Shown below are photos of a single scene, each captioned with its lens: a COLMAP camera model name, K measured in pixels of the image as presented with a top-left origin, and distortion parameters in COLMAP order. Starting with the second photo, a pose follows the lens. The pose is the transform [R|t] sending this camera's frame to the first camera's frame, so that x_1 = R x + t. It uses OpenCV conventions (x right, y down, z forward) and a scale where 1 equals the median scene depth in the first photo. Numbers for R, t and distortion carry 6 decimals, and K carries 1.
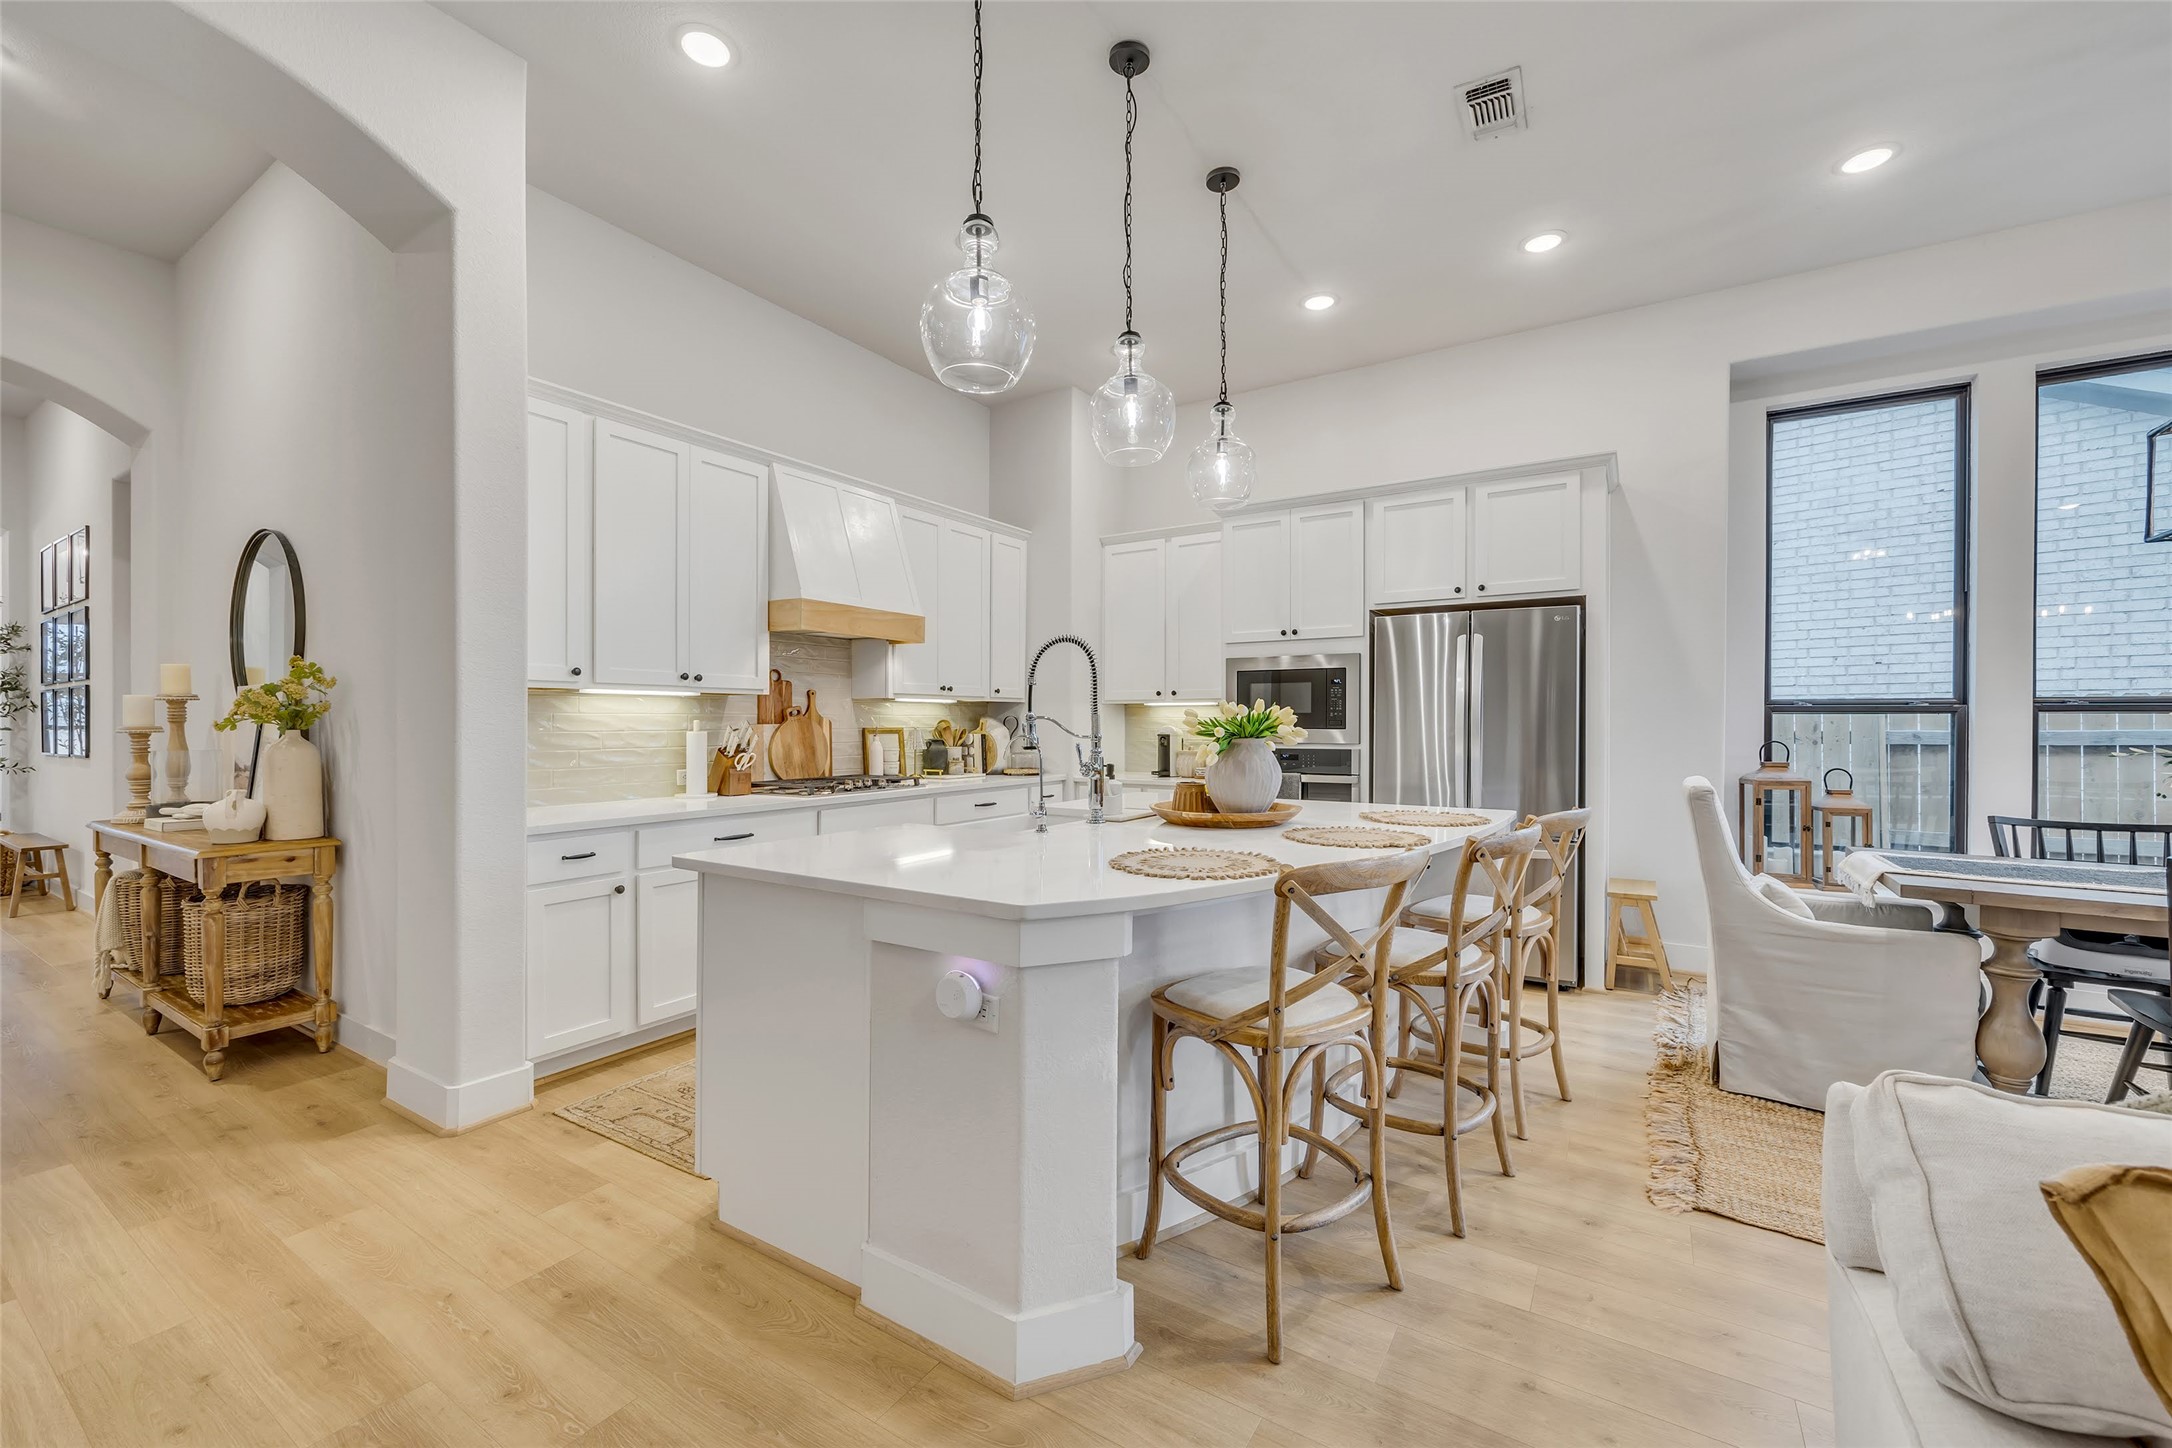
lens RADIAL K [[866.8, 0, 1086.0], [0, 866.8, 724.0], [0, 0, 1]] dist [0.000151, 0.000141]
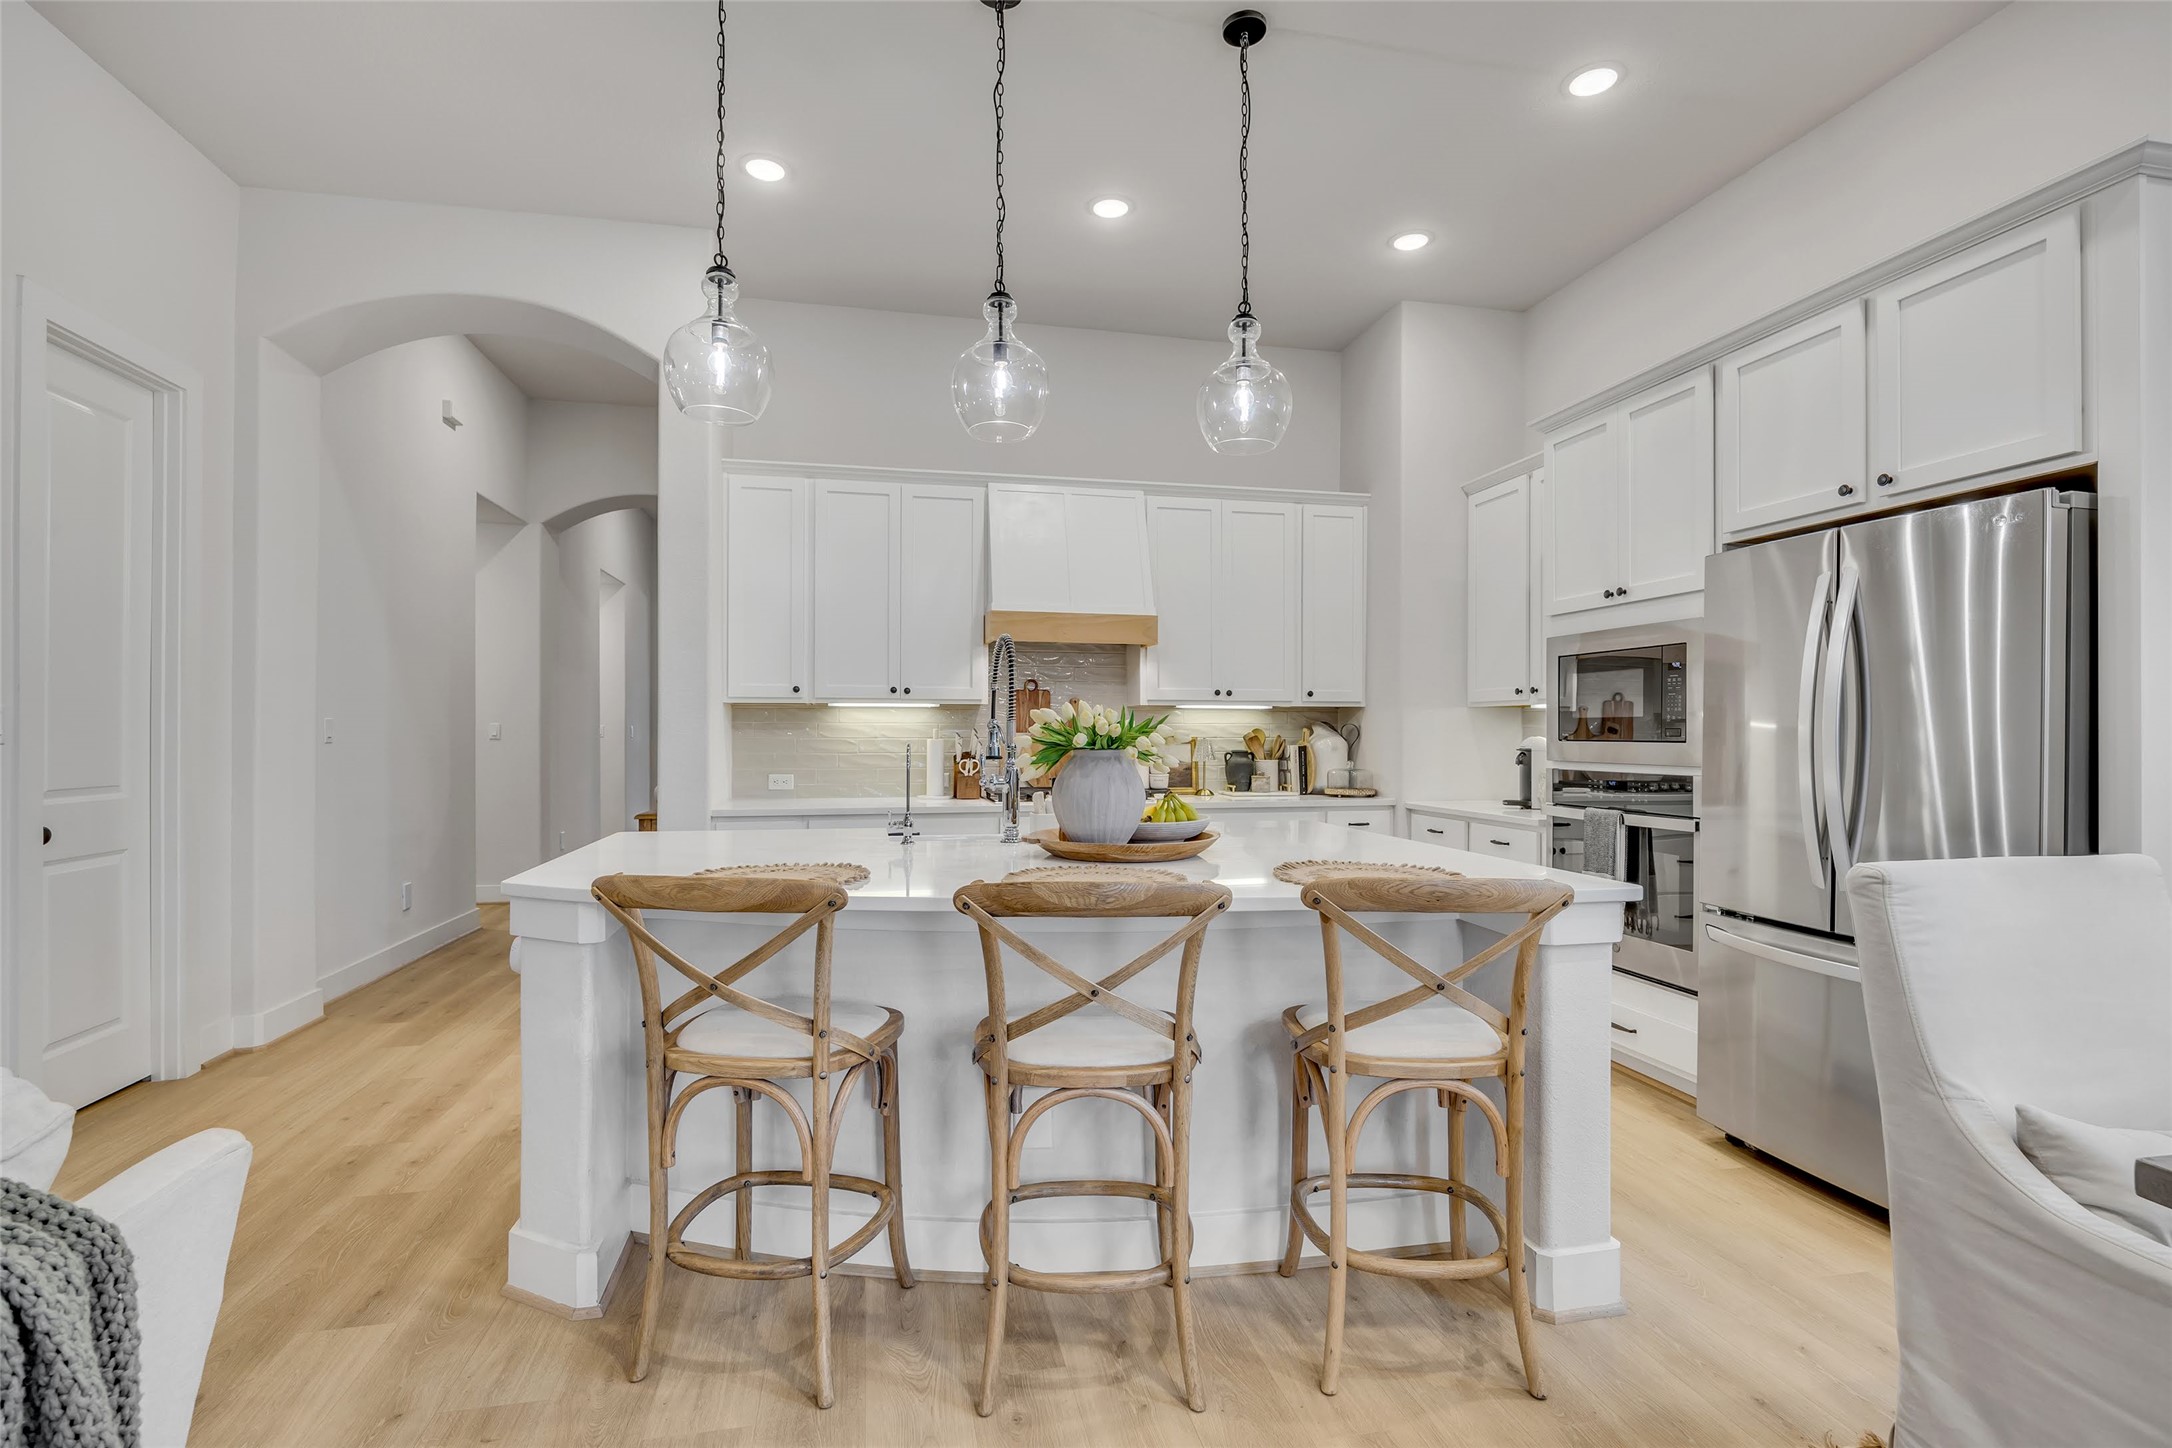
lens RADIAL K [[995.4, 0, 1088.4], [0, 995.4, 731.8], [0, 0, 1]] dist [-0.001279, -0.000143]
pose [[0.707245, 0.001764, -0.706966, 0.575031], [-0.003418, 0.999994, -0.000925, -0.000110], [0.706960, 0.003071, 0.707246, 0.235173]]
